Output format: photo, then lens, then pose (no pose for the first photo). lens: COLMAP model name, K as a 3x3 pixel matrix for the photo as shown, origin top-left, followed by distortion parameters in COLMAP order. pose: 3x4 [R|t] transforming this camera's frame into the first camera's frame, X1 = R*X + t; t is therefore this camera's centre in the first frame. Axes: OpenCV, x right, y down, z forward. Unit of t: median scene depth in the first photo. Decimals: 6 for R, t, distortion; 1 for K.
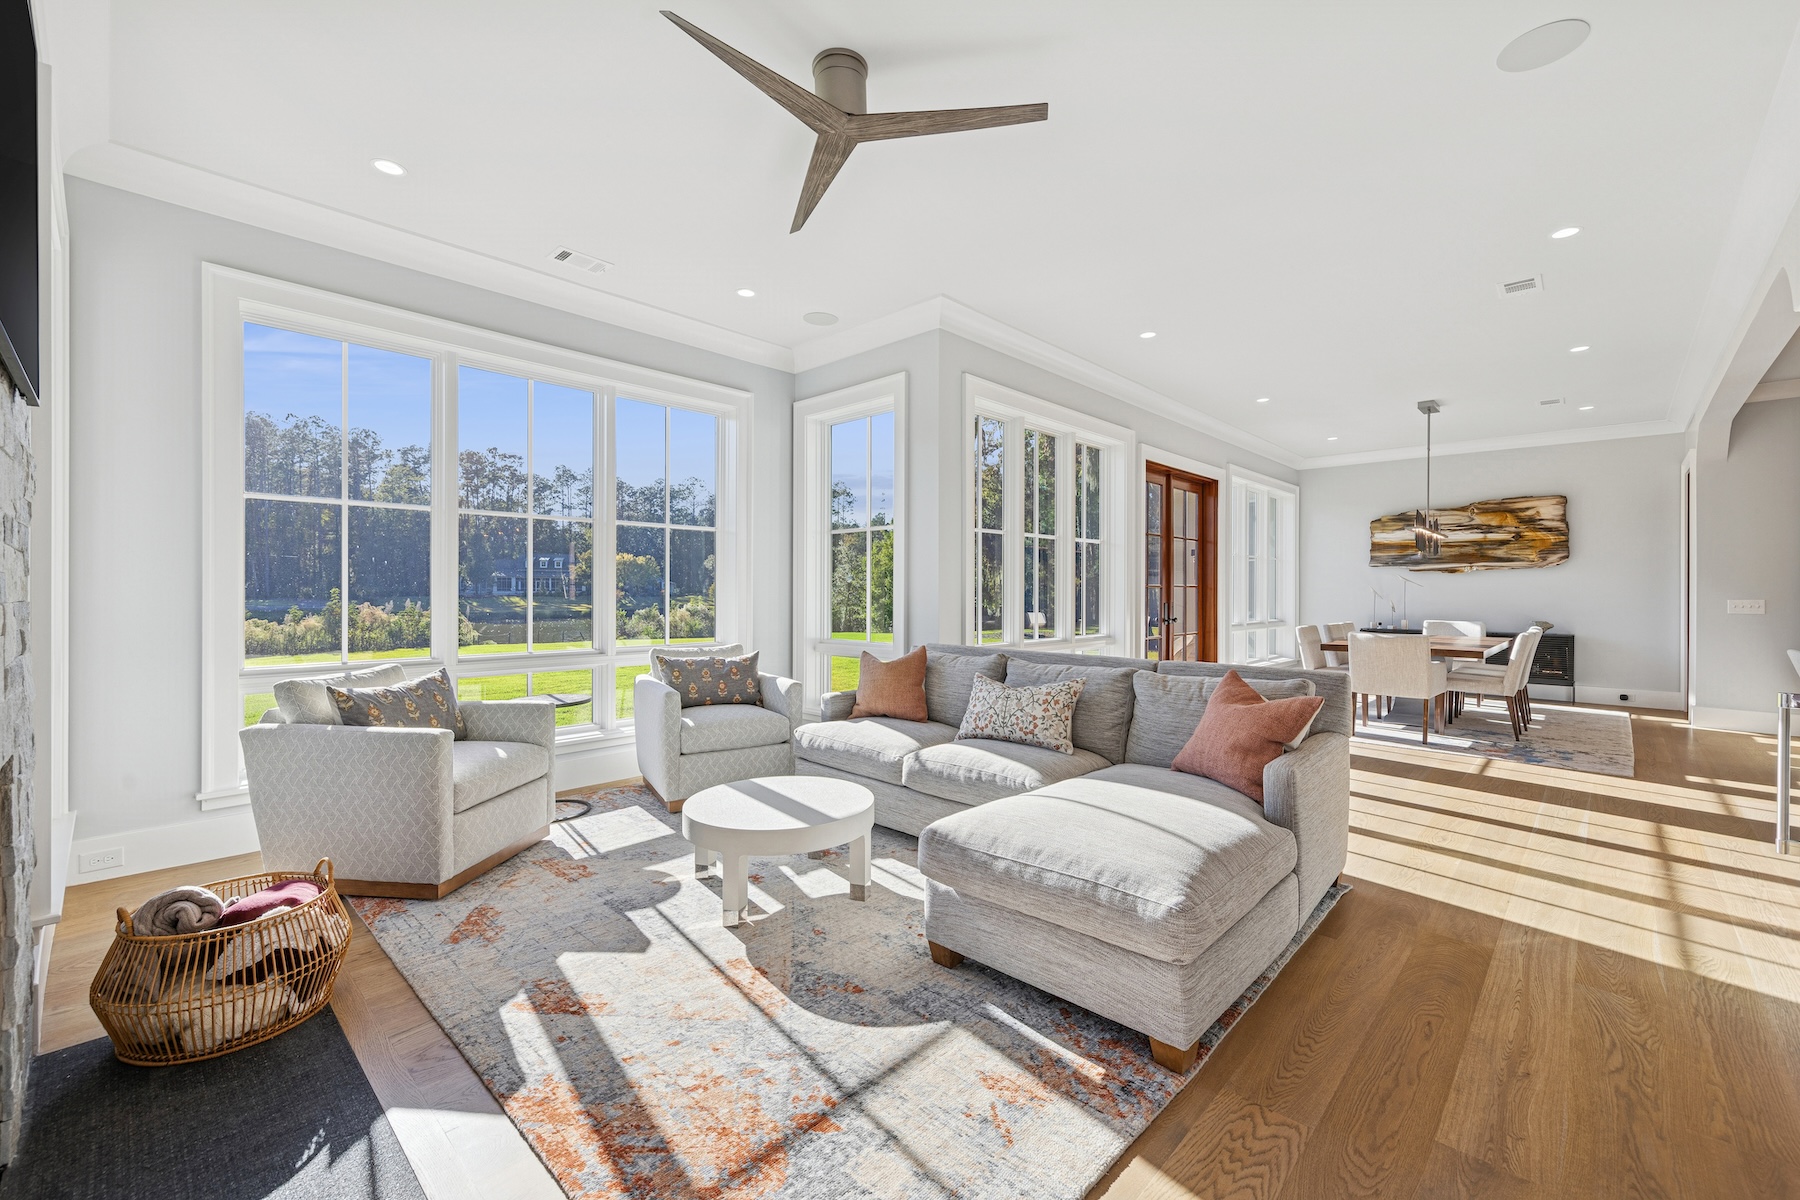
lens RADIAL K [[734.3, 0, 913.6], [0, 734.3, 593.7], [0, 0, 1]] dist [0.003203, 0.000251]
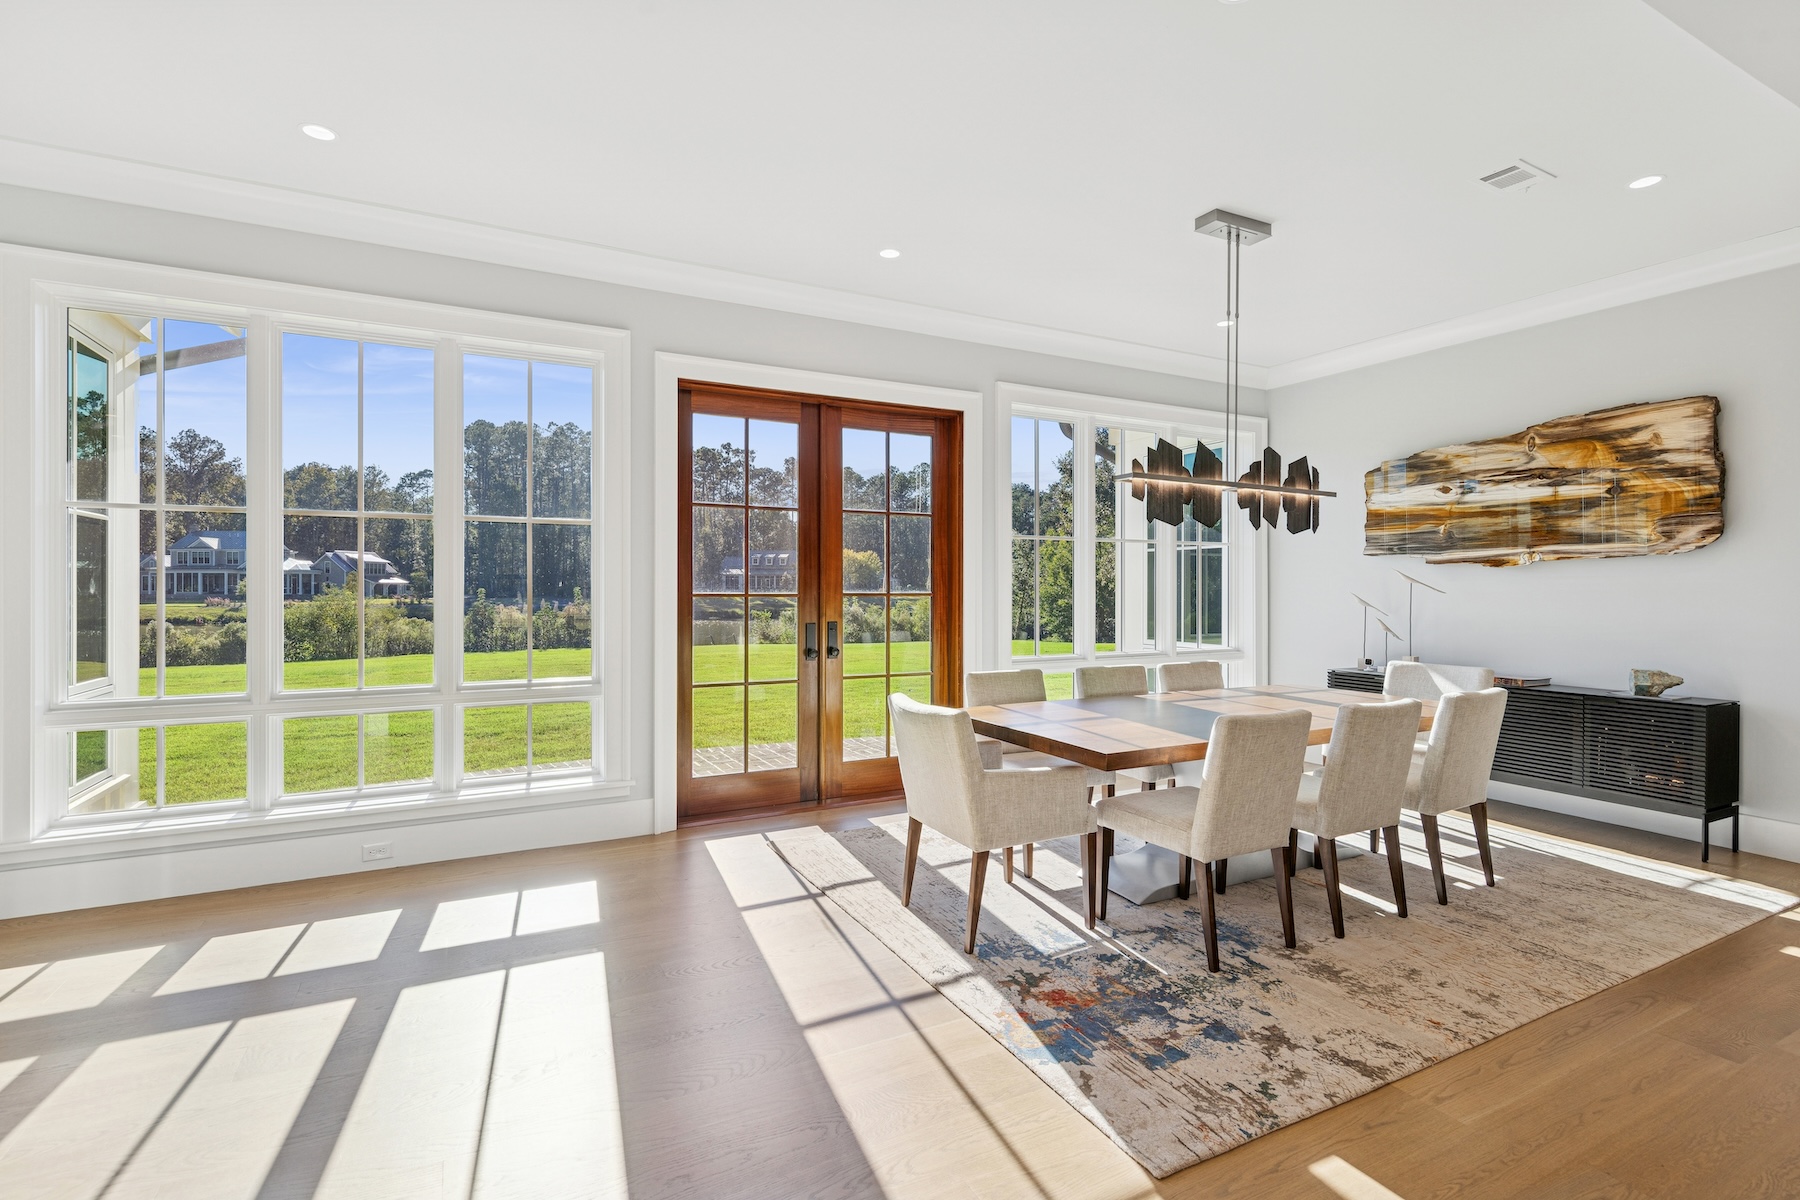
lens RADIAL K [[839.2, 0, 920.8], [0, 839.2, 596.3], [0, 0, 1]] dist [0.000519, -0.002024]
pose [[0.947744, 0.002315, -0.319023, 0.587521], [-0.000572, 0.999984, 0.005557, -0.011533], [0.319031, -0.005084, 0.947731, 0.352719]]
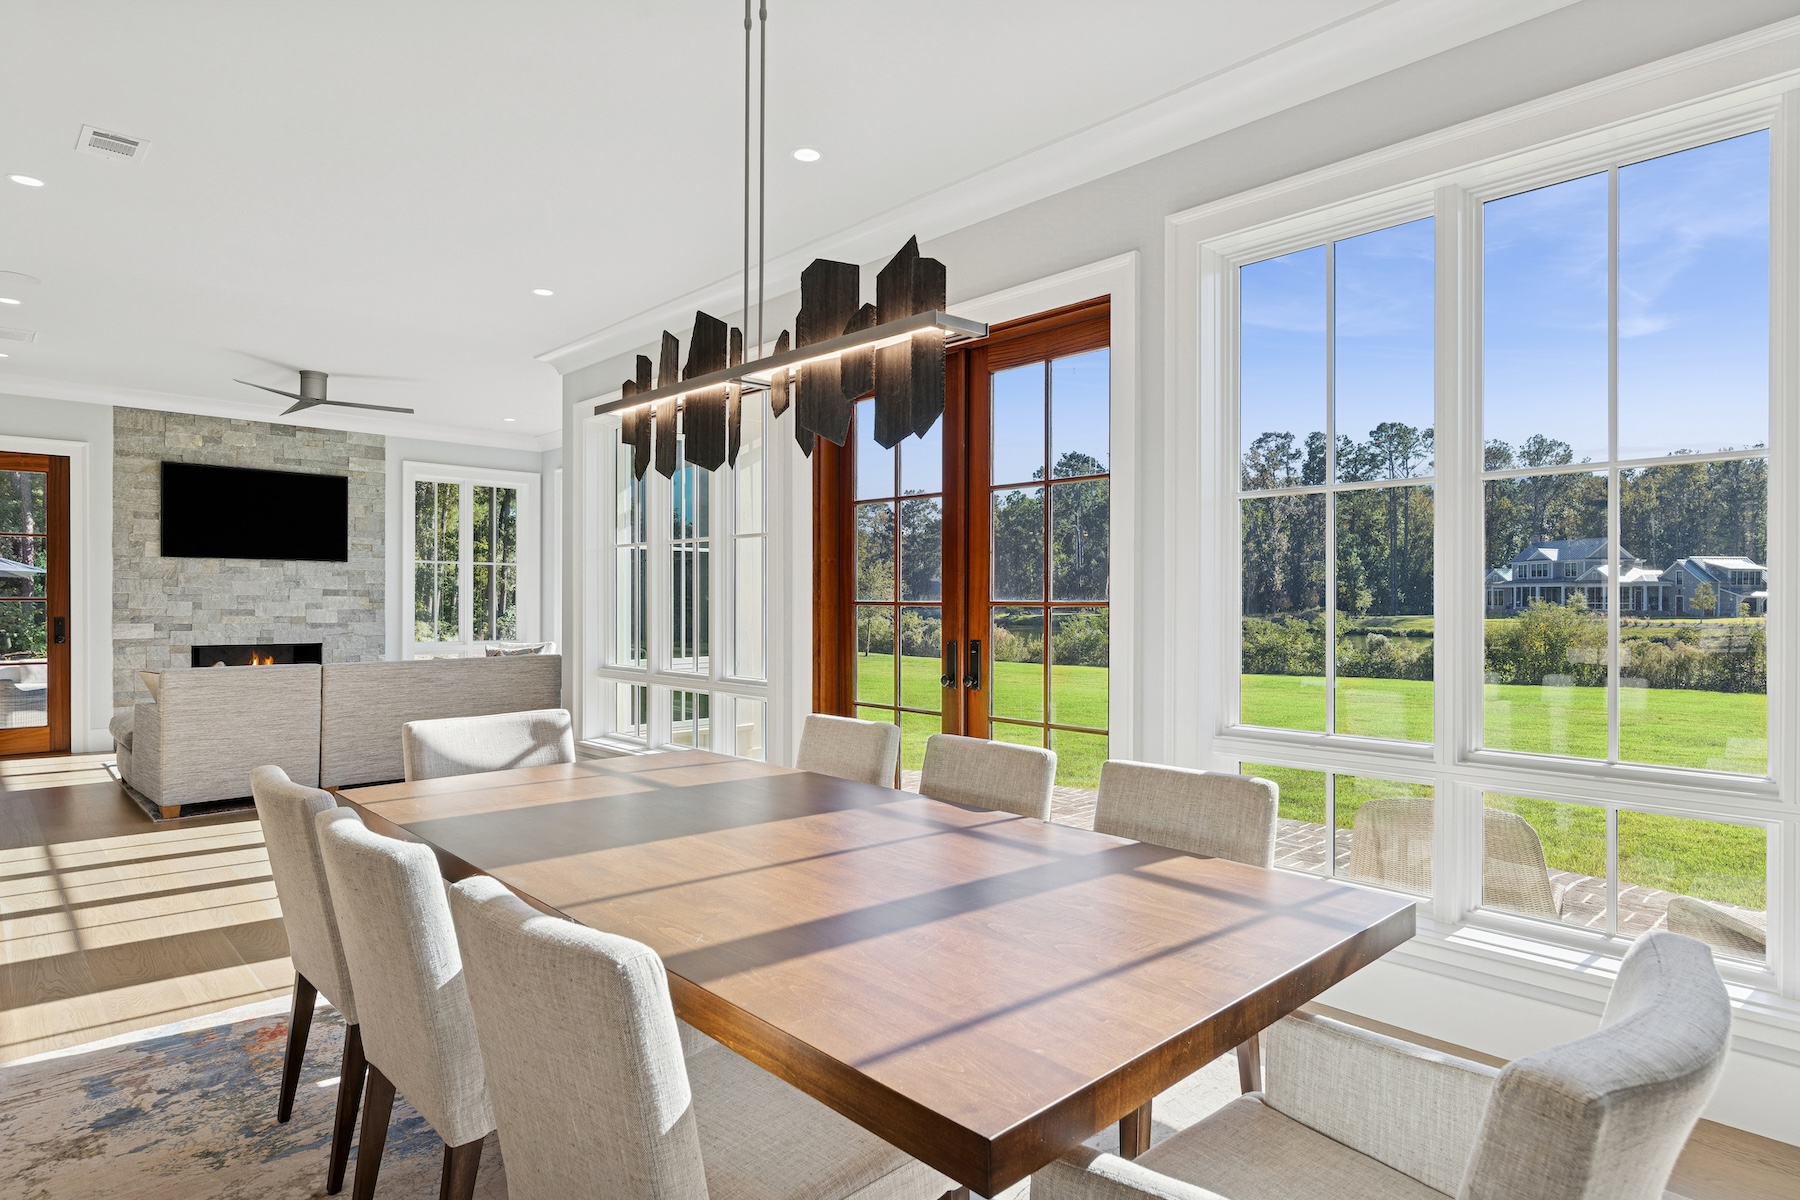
lens RADIAL K [[995.0, 0, 903.7], [0, 995.0, 605.7], [0, 0, 1]] dist [0.000160, -0.001116]
pose [[-0.059001, 0.002275, -0.998255, 0.876875], [-0.005526, 0.999981, 0.002605, -0.008625], [0.998243, 0.005670, -0.058987, 0.923312]]
